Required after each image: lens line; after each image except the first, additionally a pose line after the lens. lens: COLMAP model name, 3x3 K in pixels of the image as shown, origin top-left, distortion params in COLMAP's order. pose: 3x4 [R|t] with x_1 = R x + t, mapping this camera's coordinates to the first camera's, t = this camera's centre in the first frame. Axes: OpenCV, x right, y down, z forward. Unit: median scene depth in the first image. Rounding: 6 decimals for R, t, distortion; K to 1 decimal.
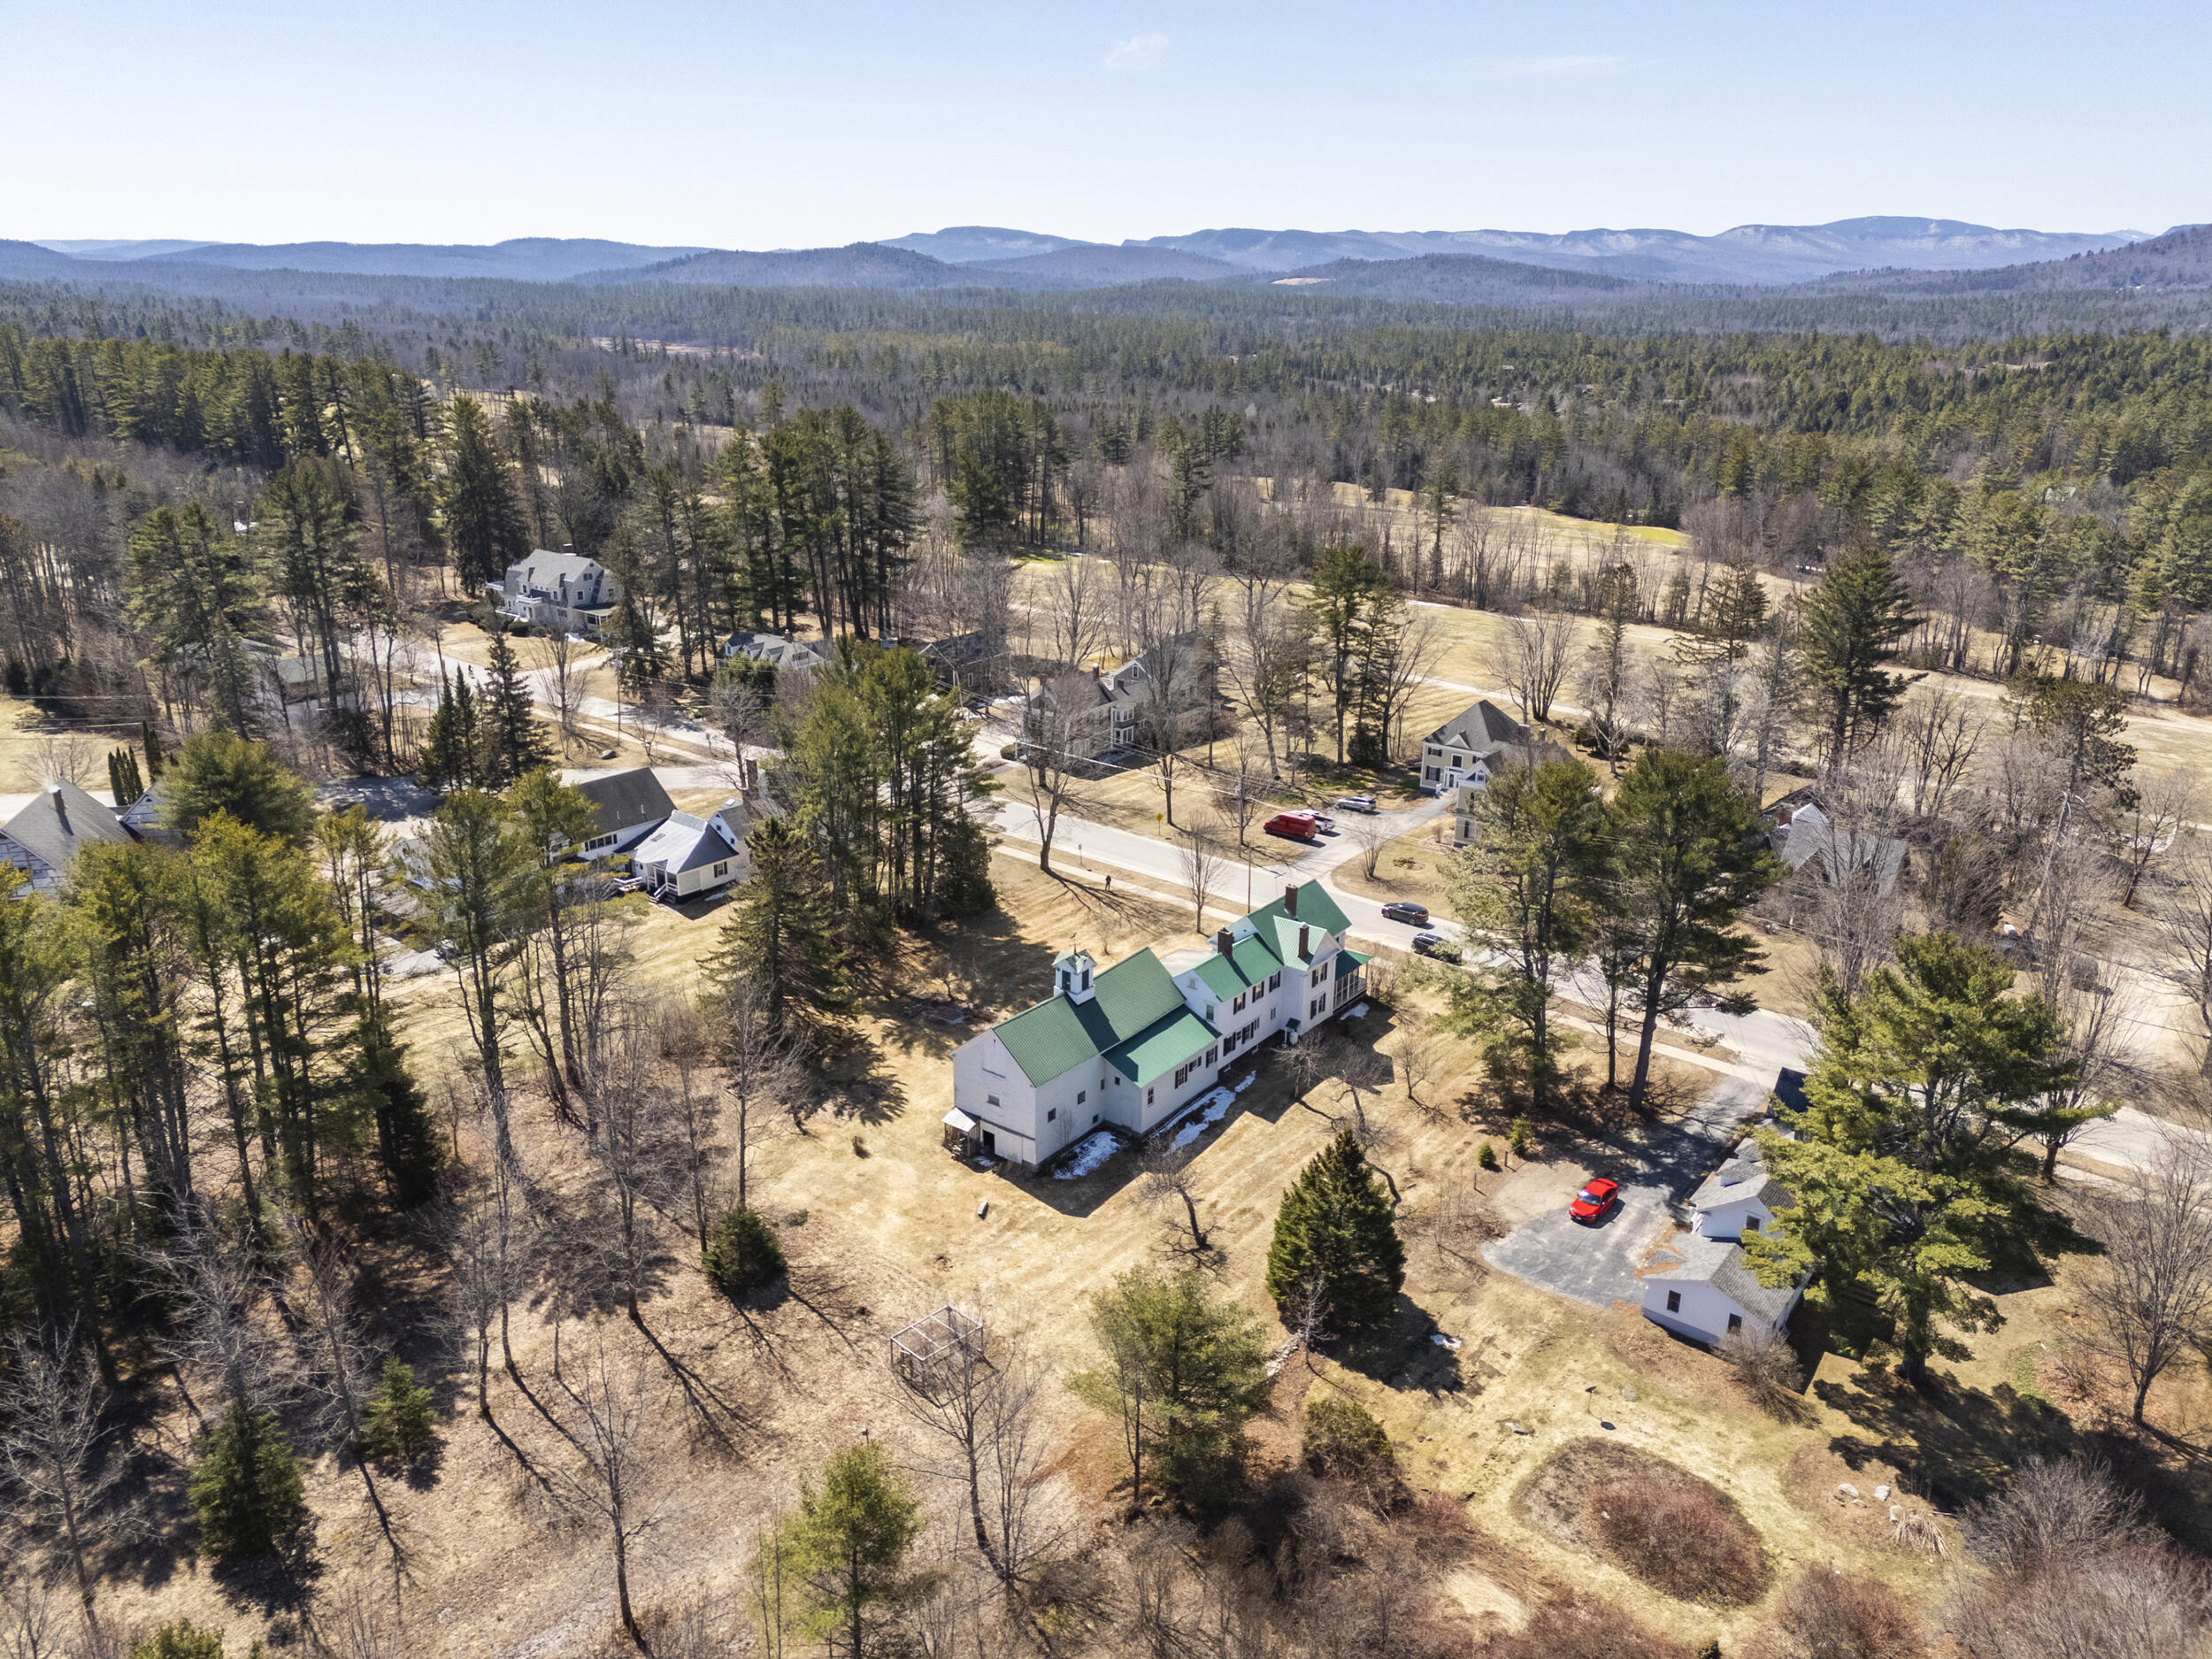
lens RADIAL K [[1605.4, 0, 1106.0], [0, 1605.4, 829.5], [0, 0, 1]] dist [0.071551, -0.059729]
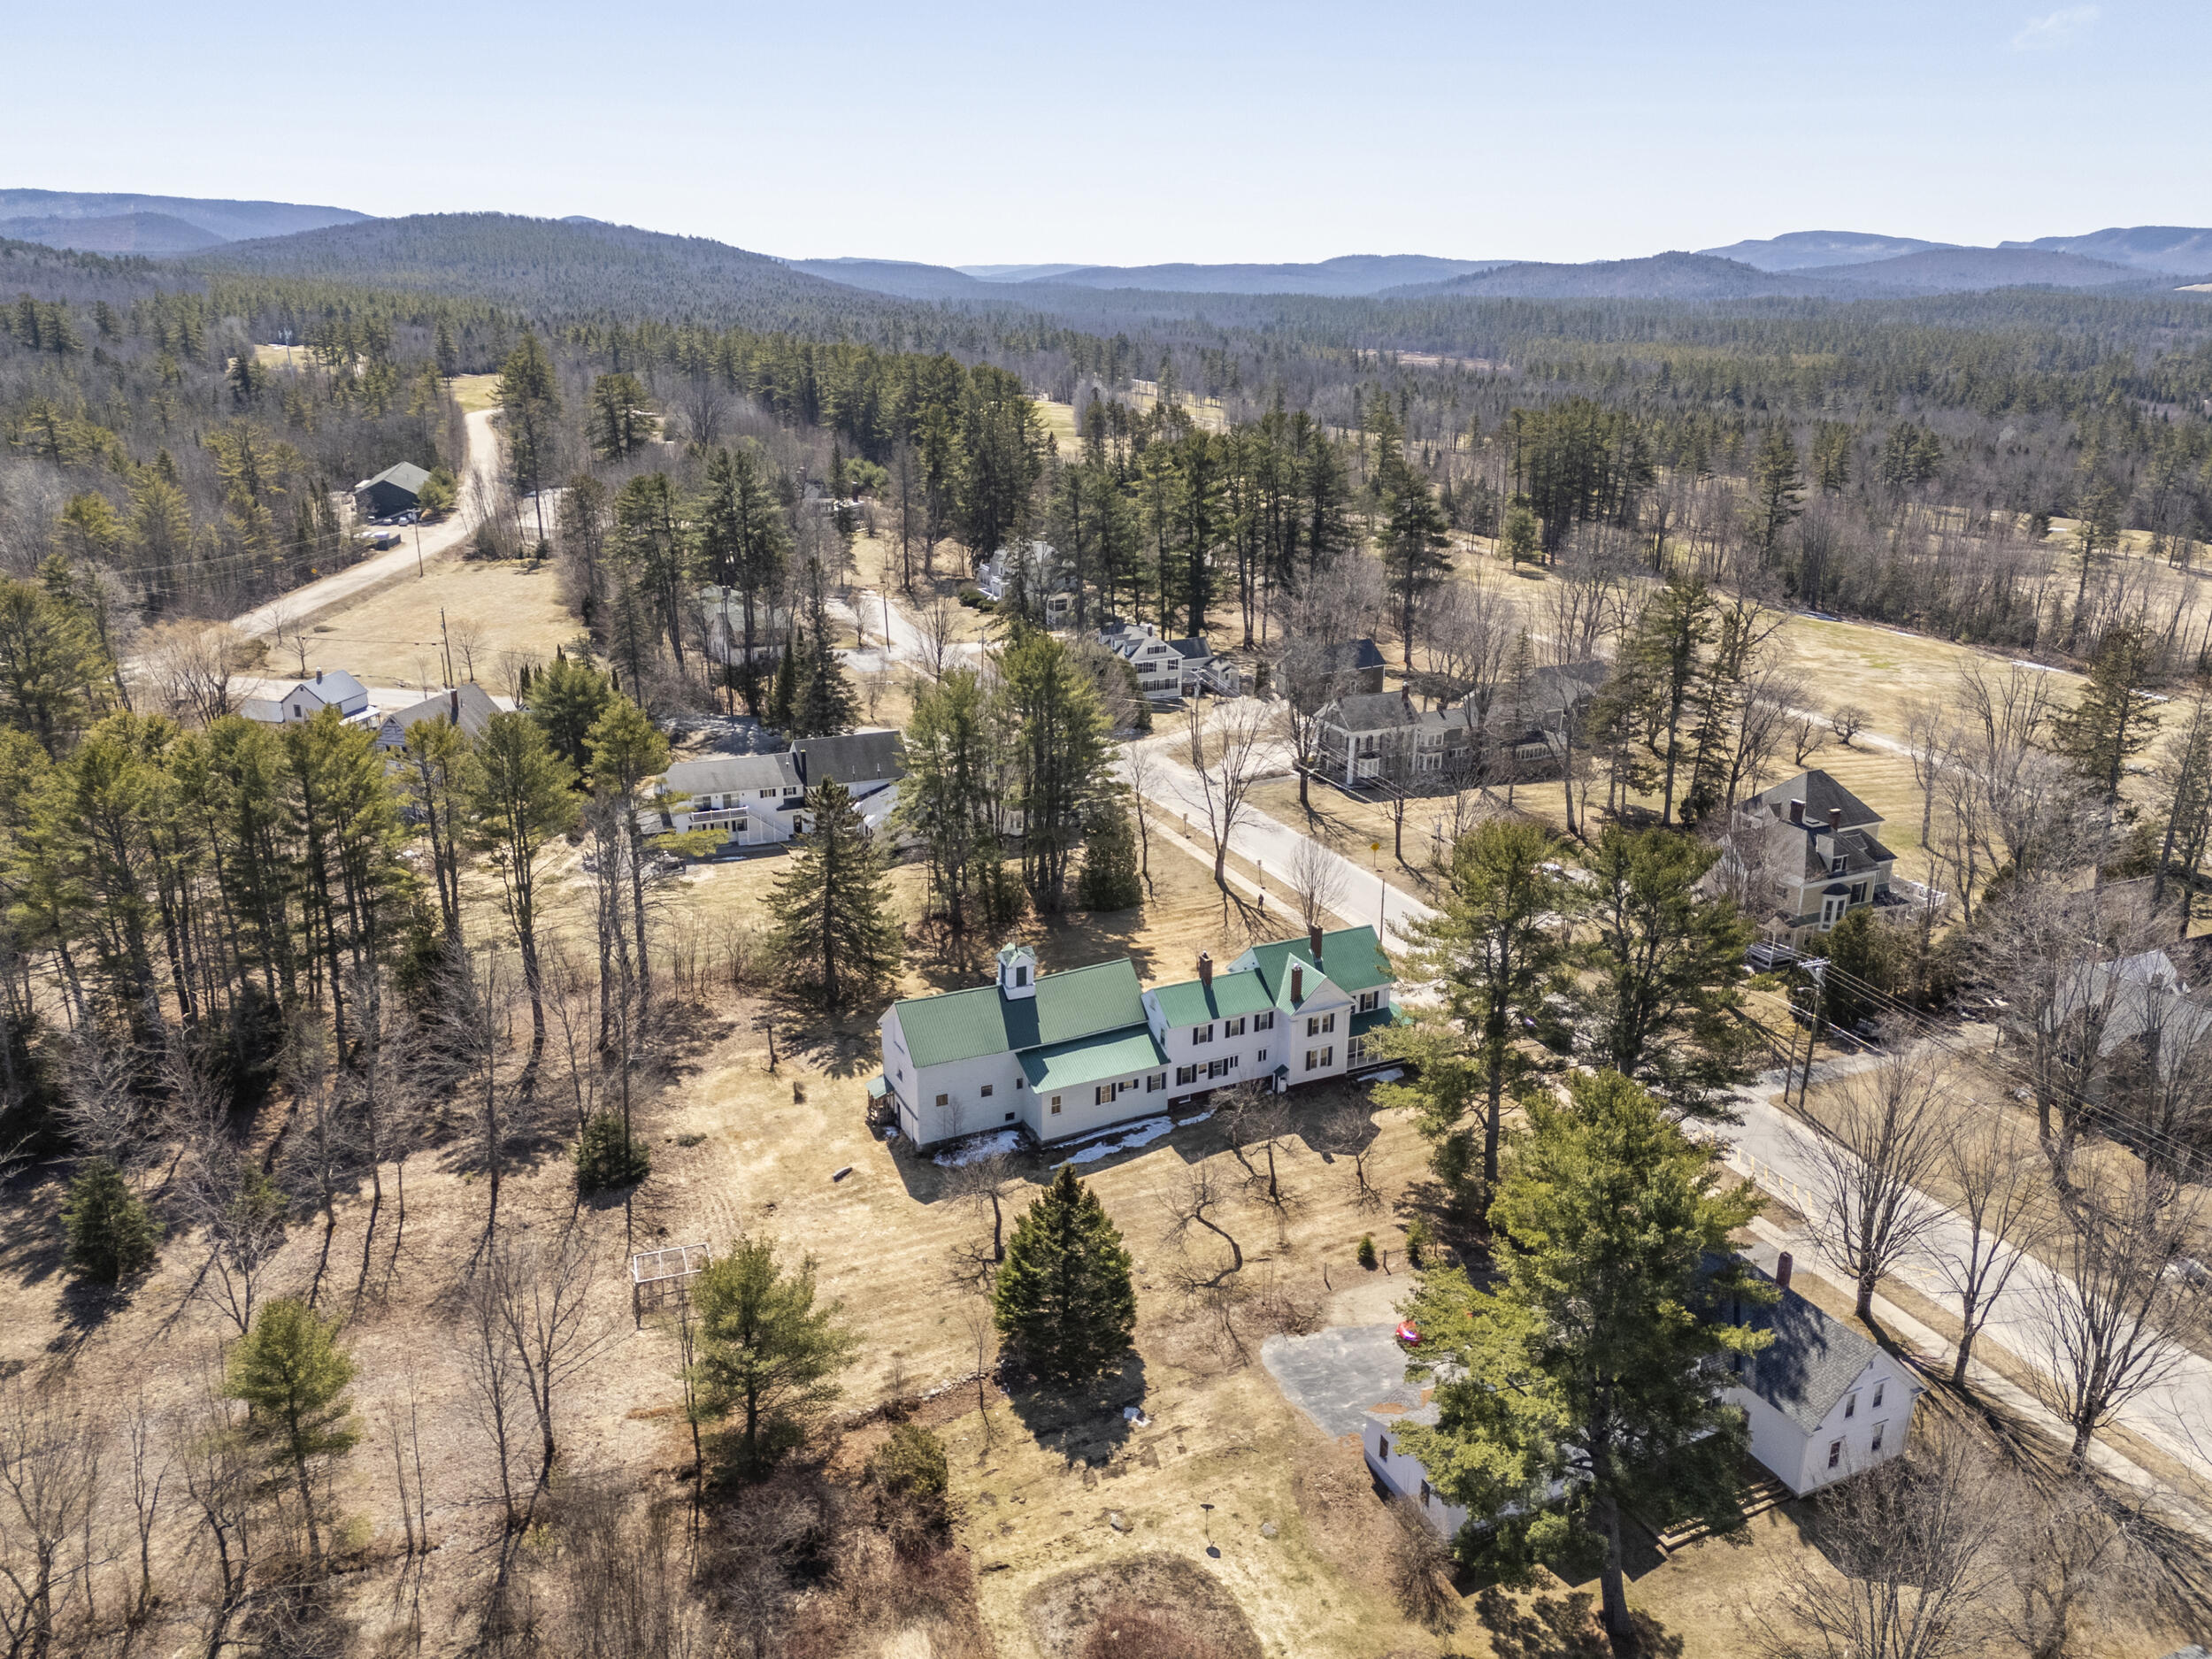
lens RADIAL K [[1605.4, 0, 1106.0], [0, 1605.4, 829.5], [0, 0, 1]] dist [0.071551, -0.059729]
pose [[0.895102, 0.141487, -0.422816, 0.423036], [-0.144281, 0.989206, 0.025576, -0.027964], [0.421871, 0.038111, 0.905854, 0.115230]]
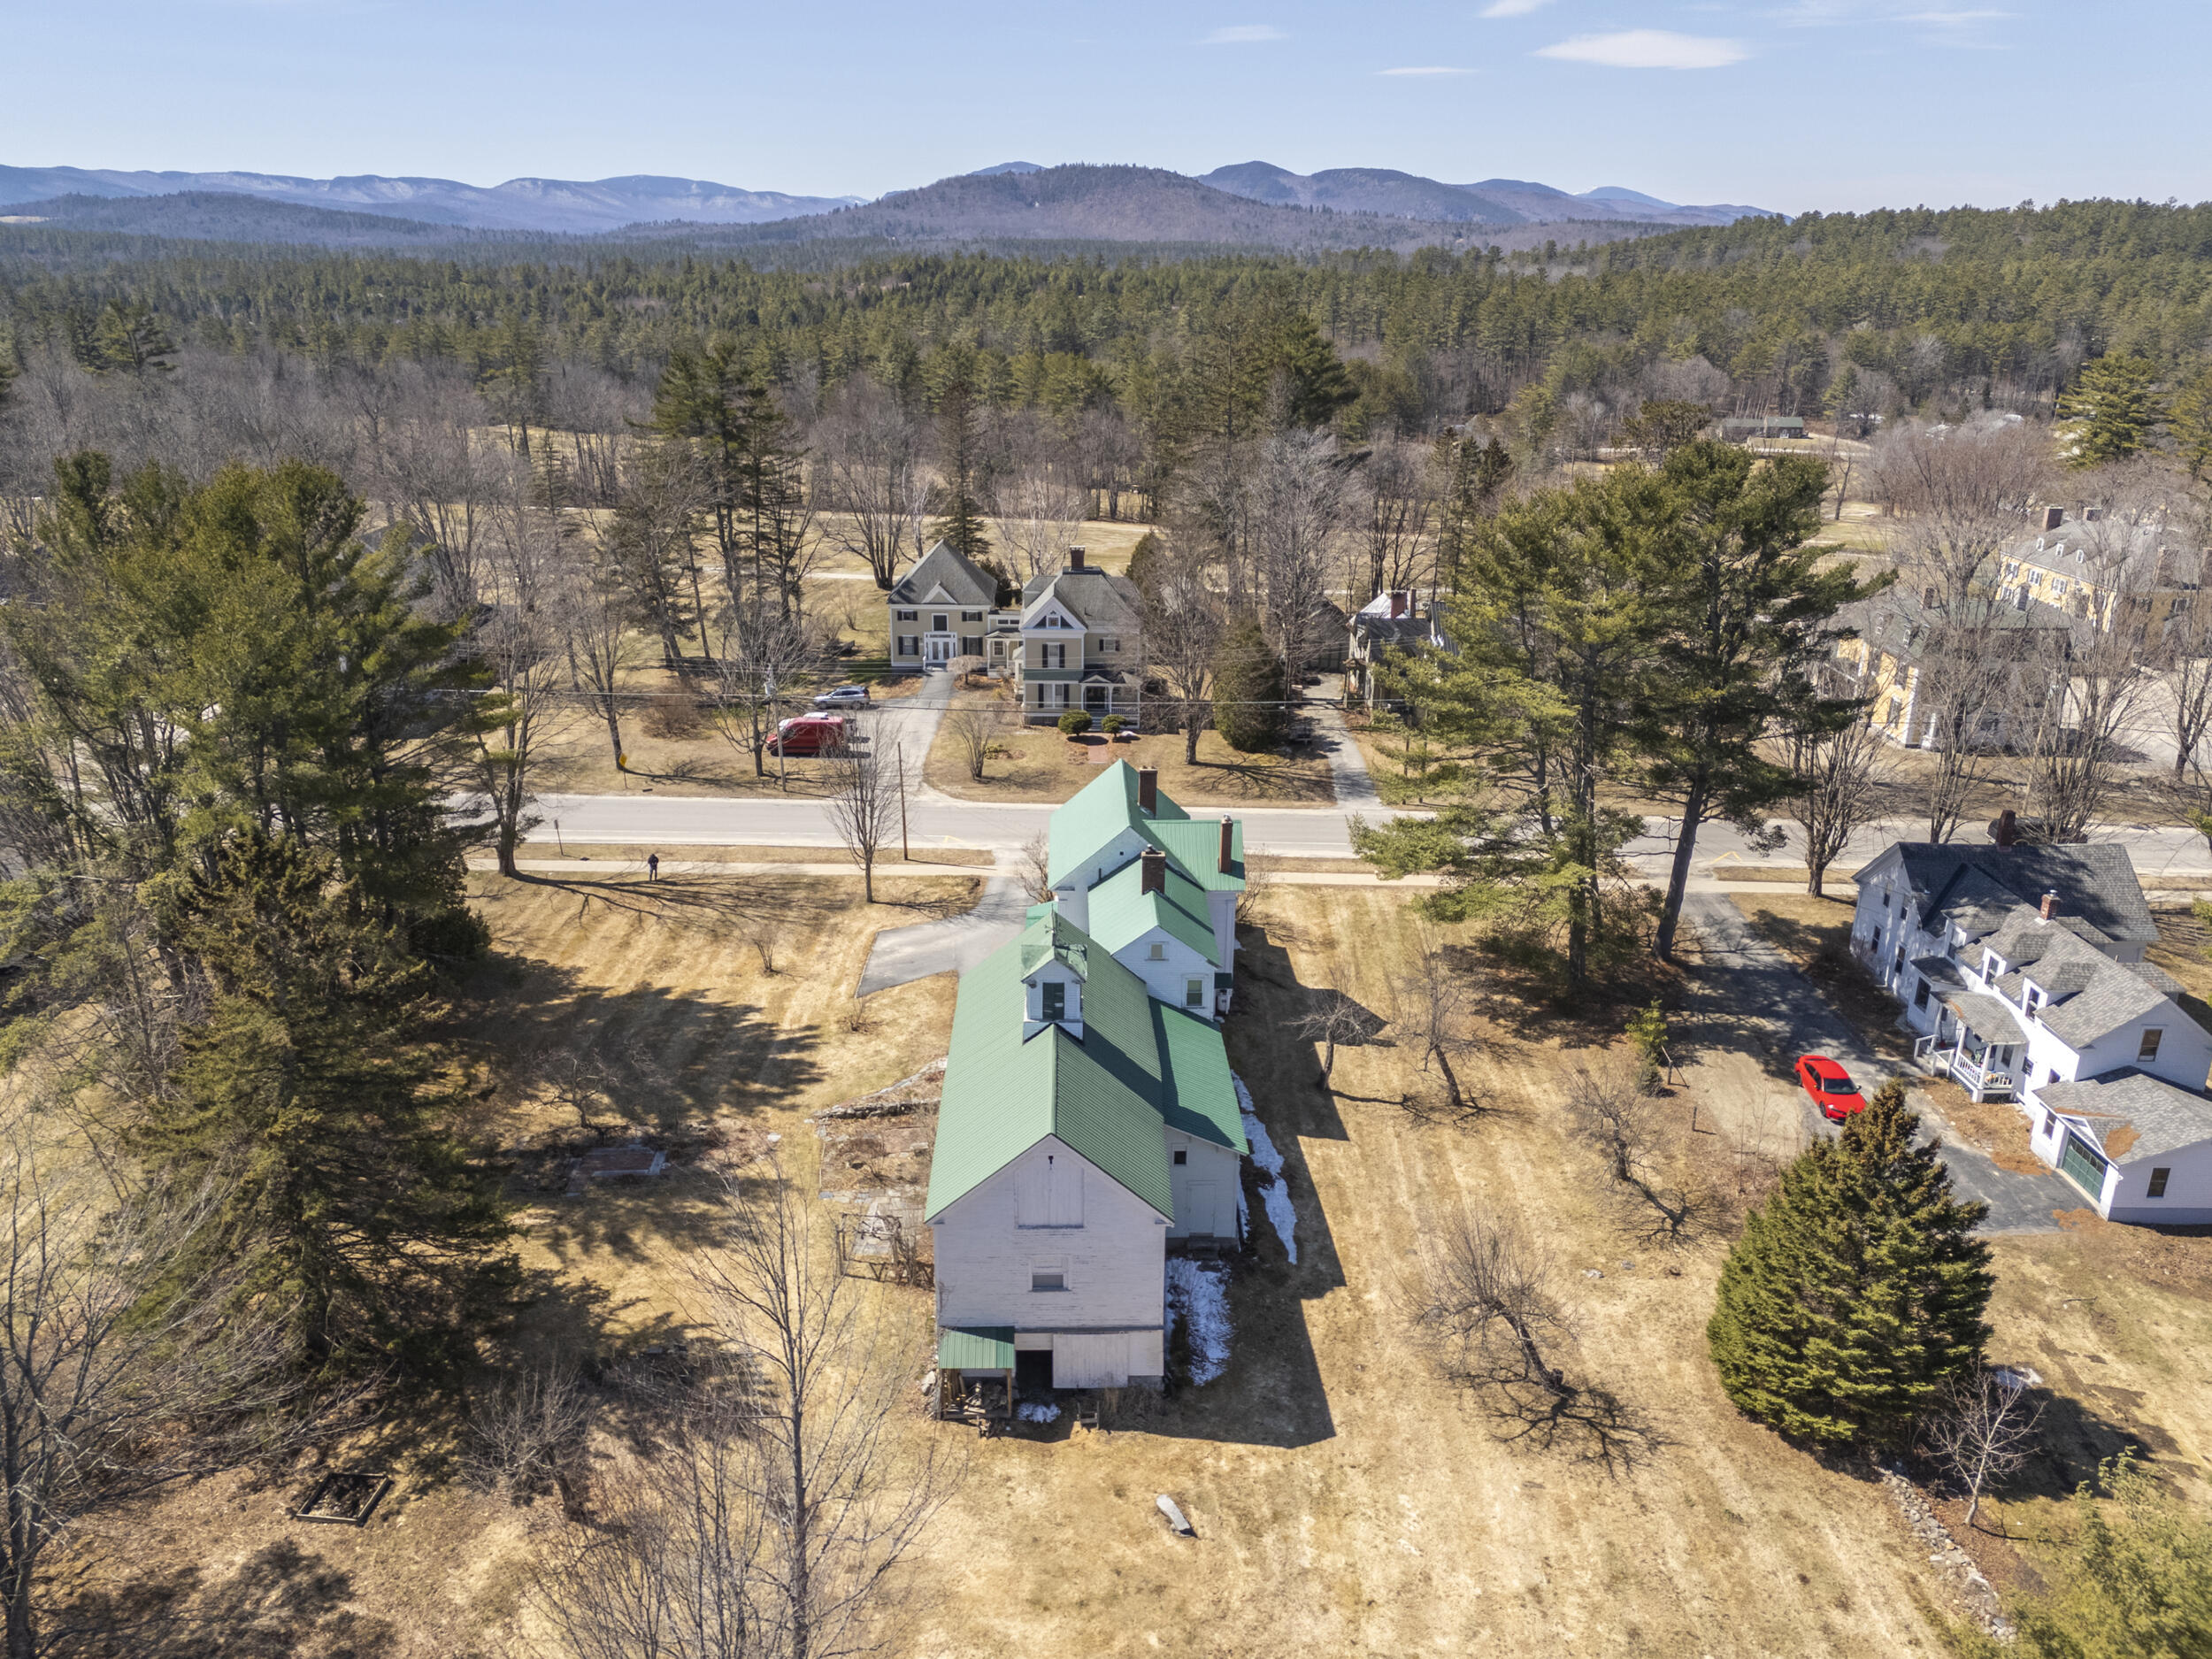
lens RADIAL K [[1605.4, 0, 1106.0], [0, 1605.4, 829.5], [0, 0, 1]] dist [0.071551, -0.059729]
pose [[0.779586, -0.213563, 0.588759, -0.285649], [0.199143, 0.975804, 0.090268, -0.001116], [-0.593792, 0.046875, 0.803252, 0.558347]]
